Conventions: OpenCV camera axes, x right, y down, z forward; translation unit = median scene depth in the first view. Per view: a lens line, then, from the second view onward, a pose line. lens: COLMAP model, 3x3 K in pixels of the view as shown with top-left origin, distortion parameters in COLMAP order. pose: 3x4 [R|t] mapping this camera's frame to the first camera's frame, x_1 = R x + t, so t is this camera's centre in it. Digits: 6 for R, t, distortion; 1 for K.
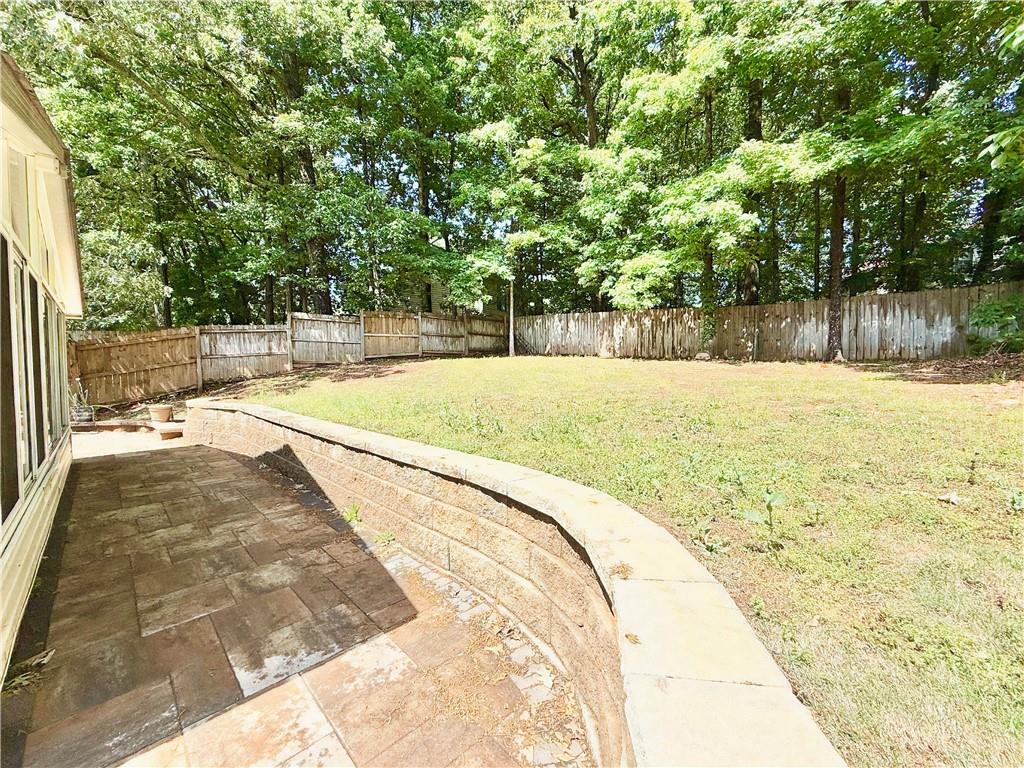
lens RADIAL K [[408.2, 0, 510.3], [0, 408.2, 378.8], [0, 0, 1]] dist [-0.001010, -0.000033]
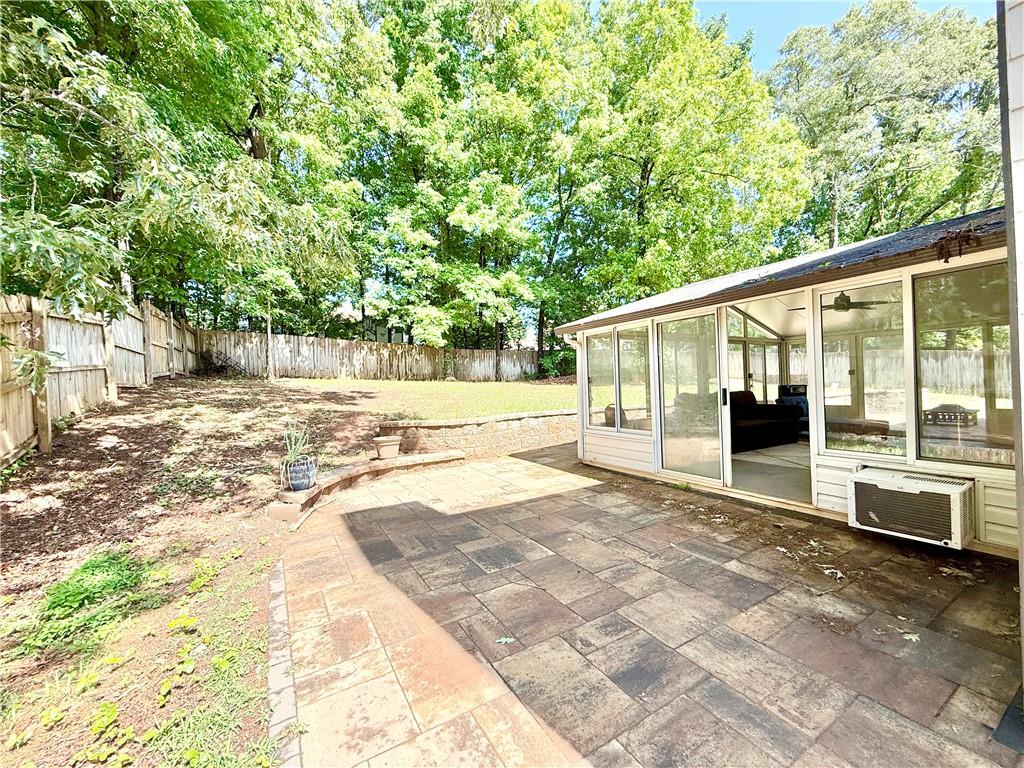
lens RADIAL K [[408.2, 0, 506.6], [0, 408.2, 384.4], [0, 0, 1]] dist [-0.001010, -0.000033]
pose [[0.243293, -0.005181, 0.969939, -1.109170], [0.060972, 0.998090, -0.009962, -0.006161], [-0.968035, 0.061563, 0.243144, 0.452035]]
